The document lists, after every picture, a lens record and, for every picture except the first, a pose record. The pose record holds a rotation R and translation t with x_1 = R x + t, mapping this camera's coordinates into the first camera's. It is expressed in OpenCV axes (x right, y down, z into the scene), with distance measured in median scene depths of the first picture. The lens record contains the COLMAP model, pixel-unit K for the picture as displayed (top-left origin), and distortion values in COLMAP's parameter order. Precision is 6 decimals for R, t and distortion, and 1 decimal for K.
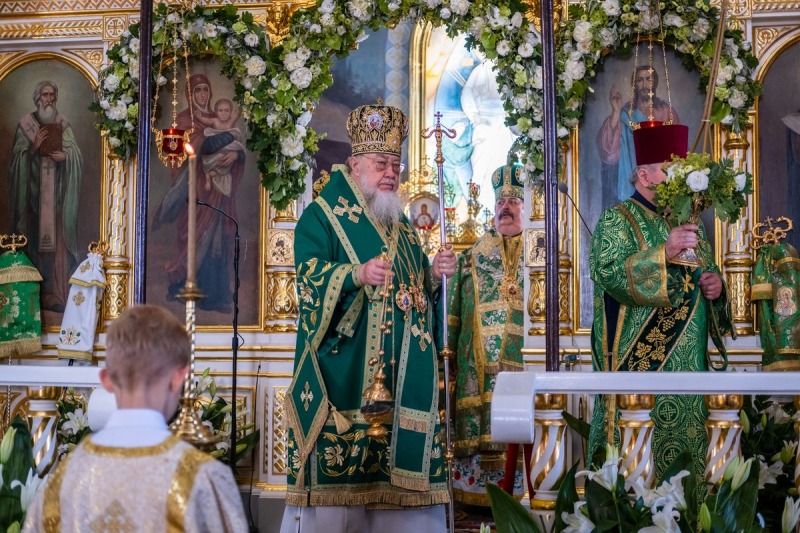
lens RADIAL K [[1190.0, 0, 400.0], [0, 1190.0, 266.5], [0, 0, 1]] dist [0.004851, -0.092172]
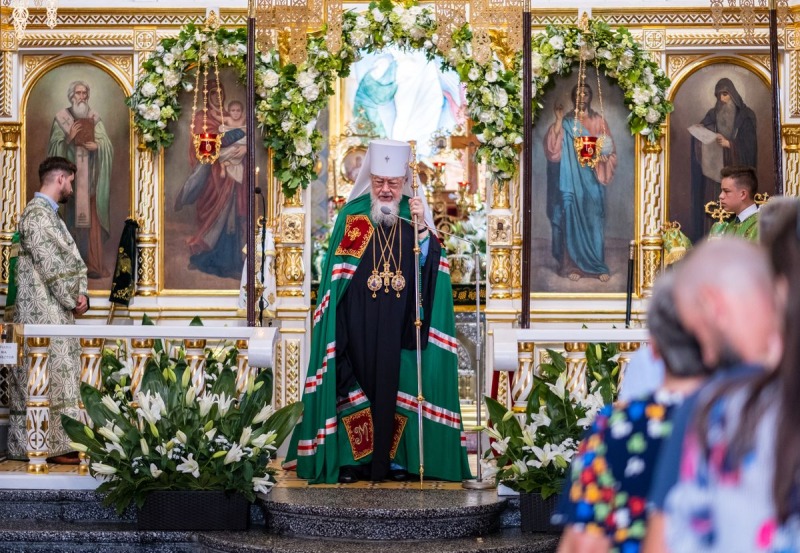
lens RADIAL K [[2073.3, 0, 400.0], [0, 2073.3, 276.5], [0, 0, 1]] dist [0.030469, 0.721730]
pose [[0.992439, -0.000870, 0.122736, -0.256630], [-0.007367, 0.997750, 0.066640, -0.112006], [-0.122518, -0.067041, 0.990199, -1.169549]]
